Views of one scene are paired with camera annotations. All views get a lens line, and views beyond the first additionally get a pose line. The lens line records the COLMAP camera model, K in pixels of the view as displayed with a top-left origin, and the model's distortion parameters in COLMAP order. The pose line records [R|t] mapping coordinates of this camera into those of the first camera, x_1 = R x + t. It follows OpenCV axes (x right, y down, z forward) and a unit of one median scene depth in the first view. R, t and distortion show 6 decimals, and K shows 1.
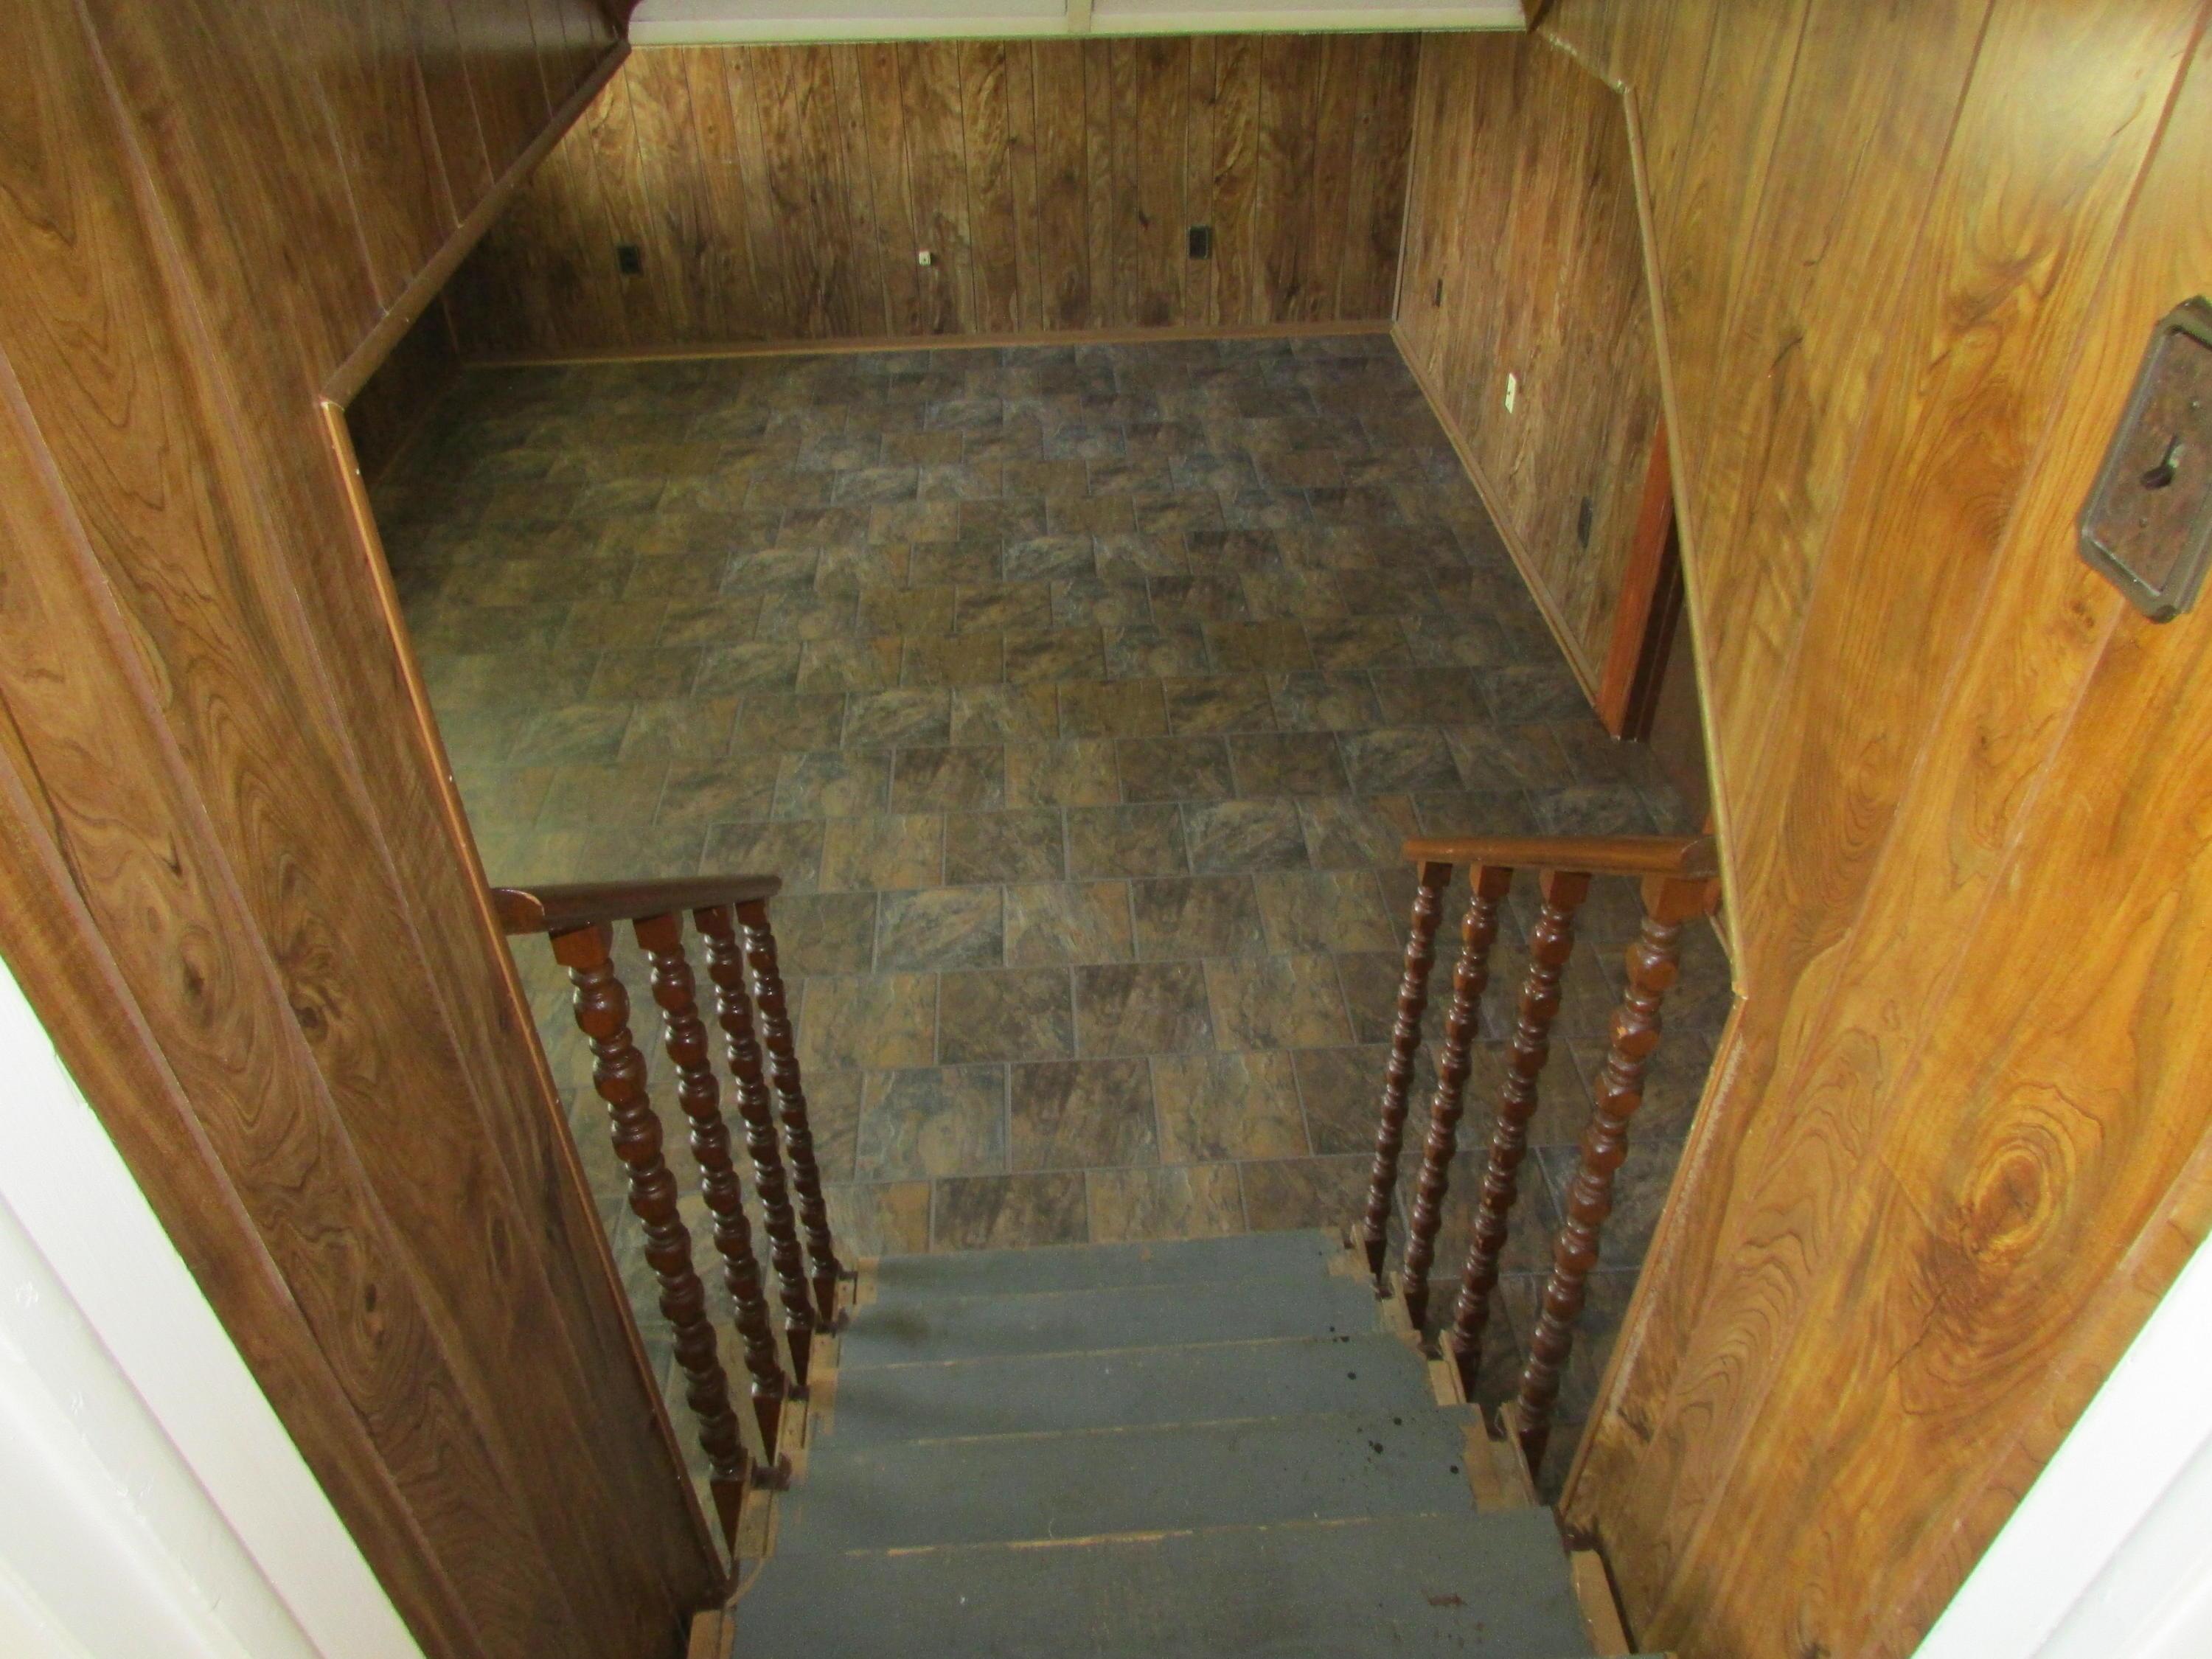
lens RADIAL K [[1580.2, 0, 1106.0], [0, 1580.2, 829.5], [0, 0, 1]] dist [-0.057036, 0.074114]
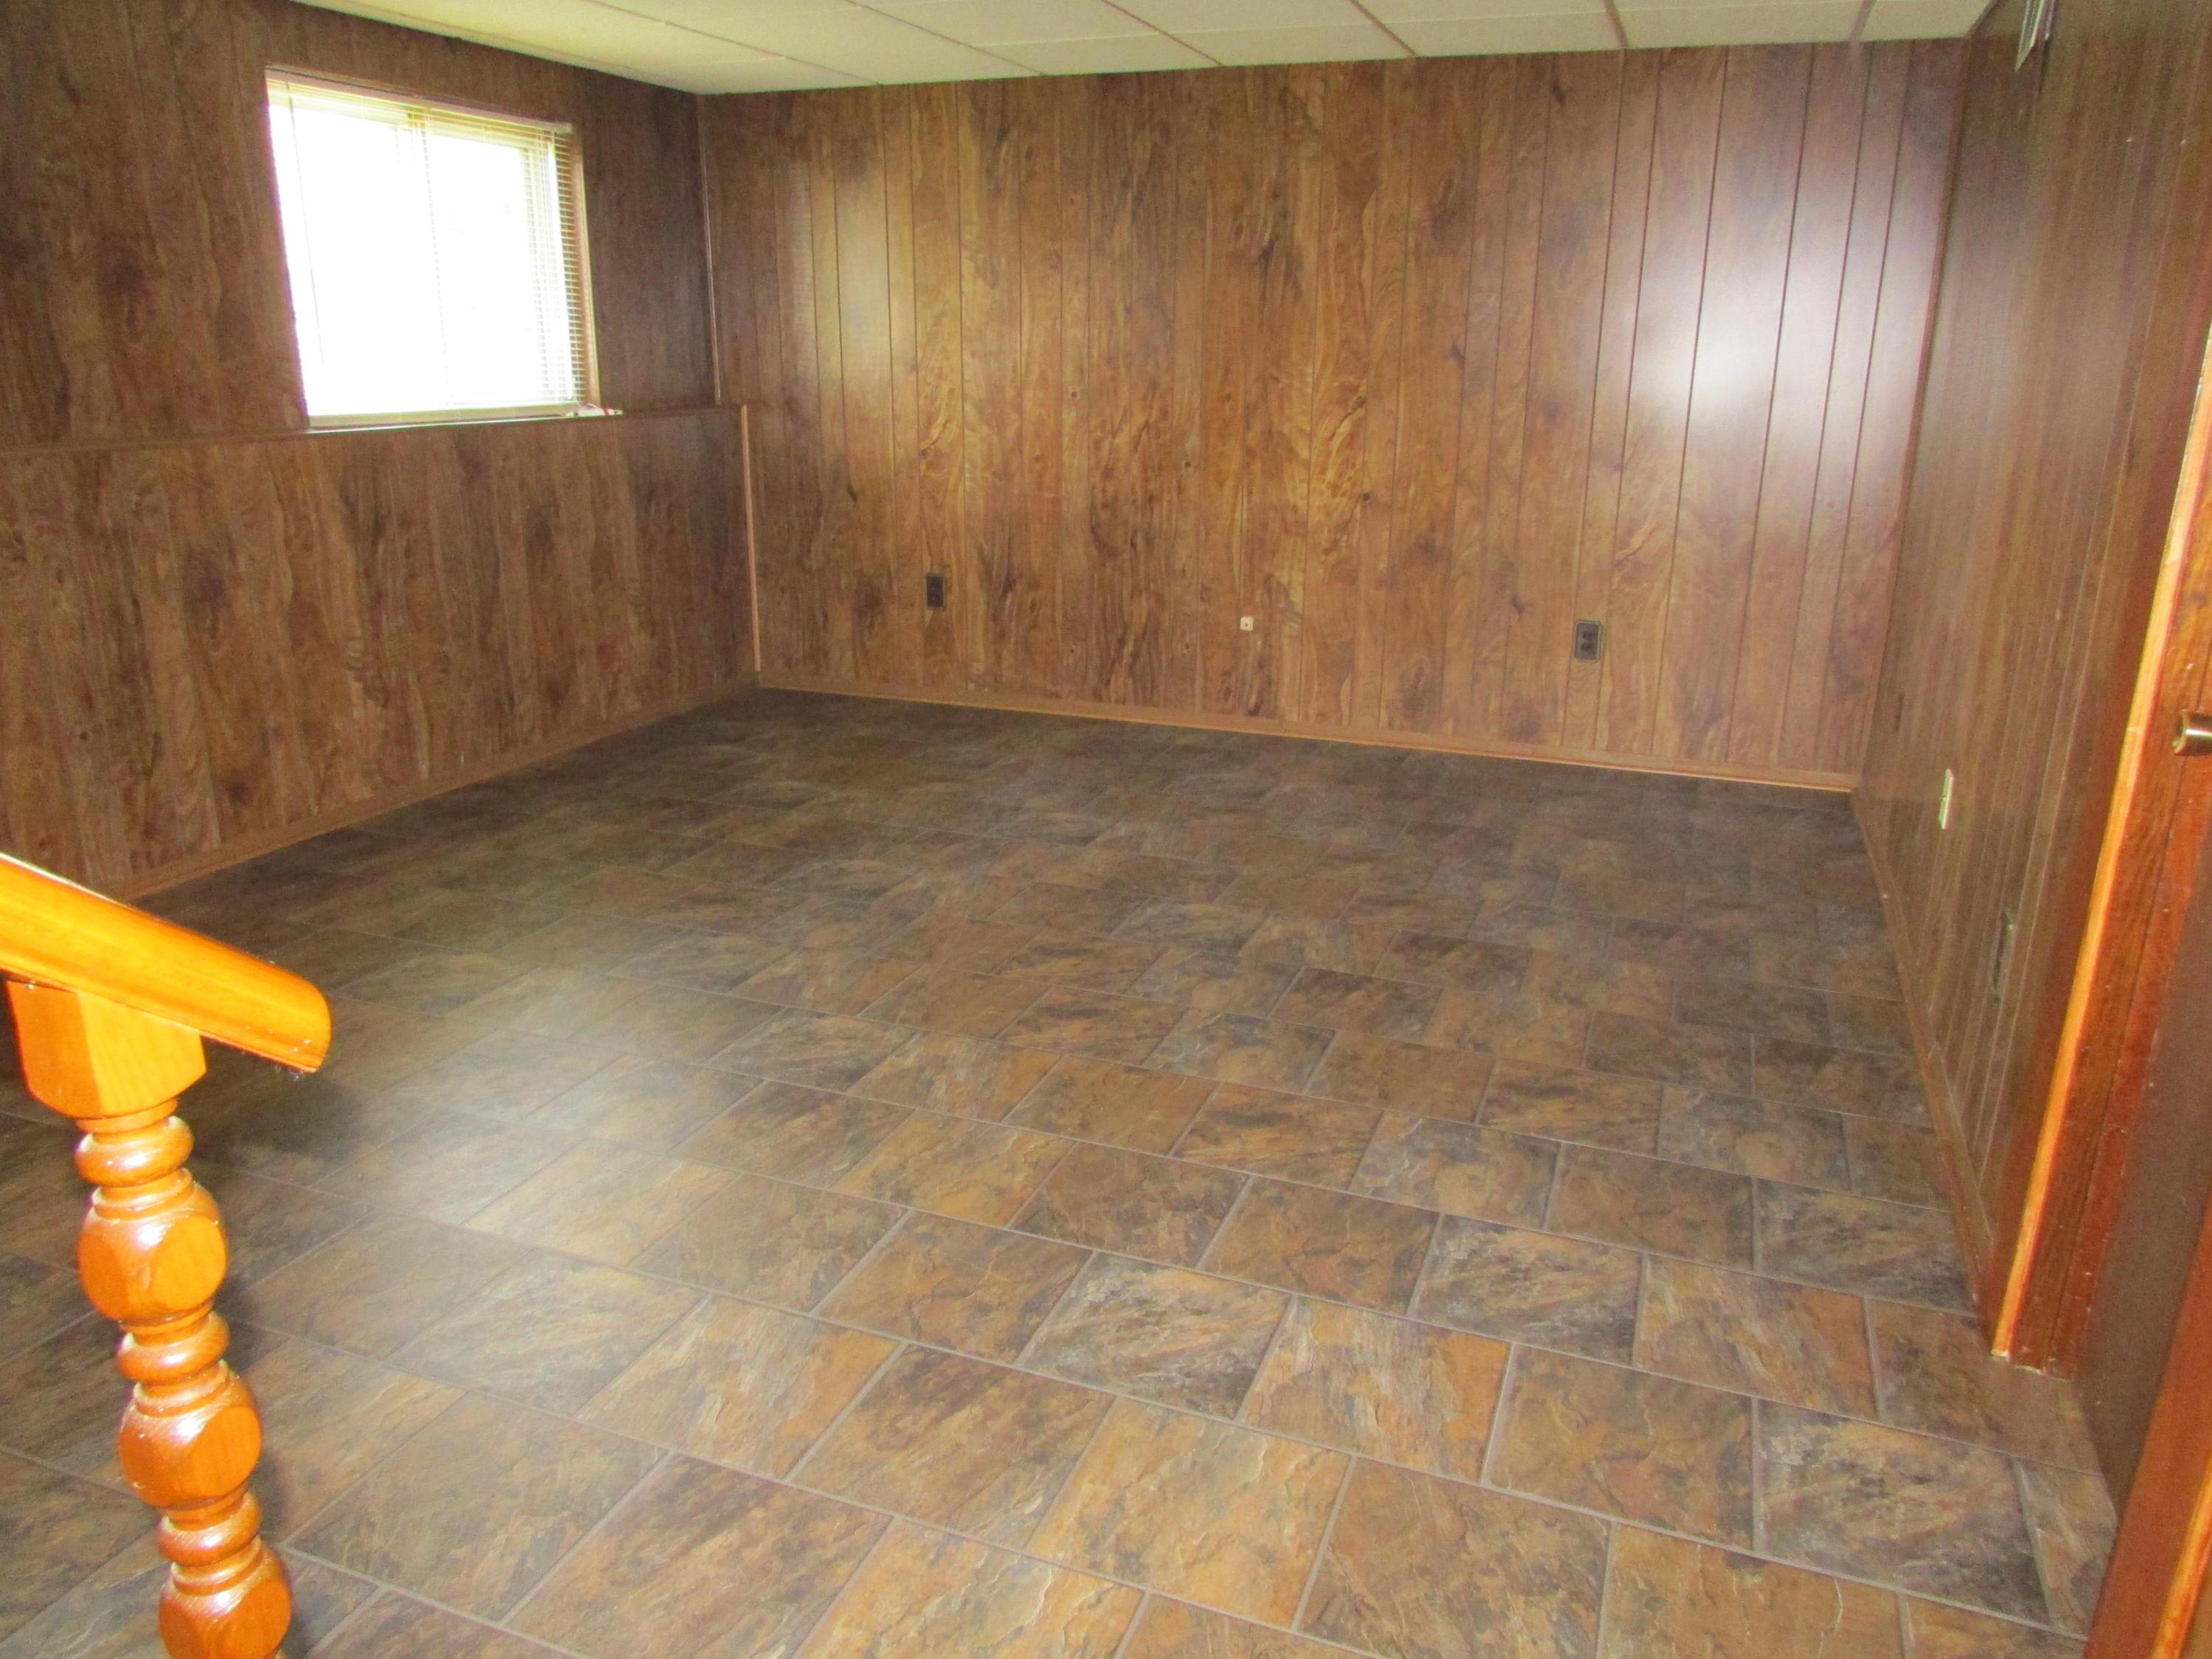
lens RADIAL K [[1580.2, 0, 1106.0], [0, 1580.2, 829.5], [0, 0, 1]] dist [-0.057036, 0.074114]
pose [[0.911970, 0.145495, -0.383590, 0.160690], [-0.272280, 0.914046, -0.300639, 0.009011], [0.306878, 0.378618, 0.873198, 0.299260]]
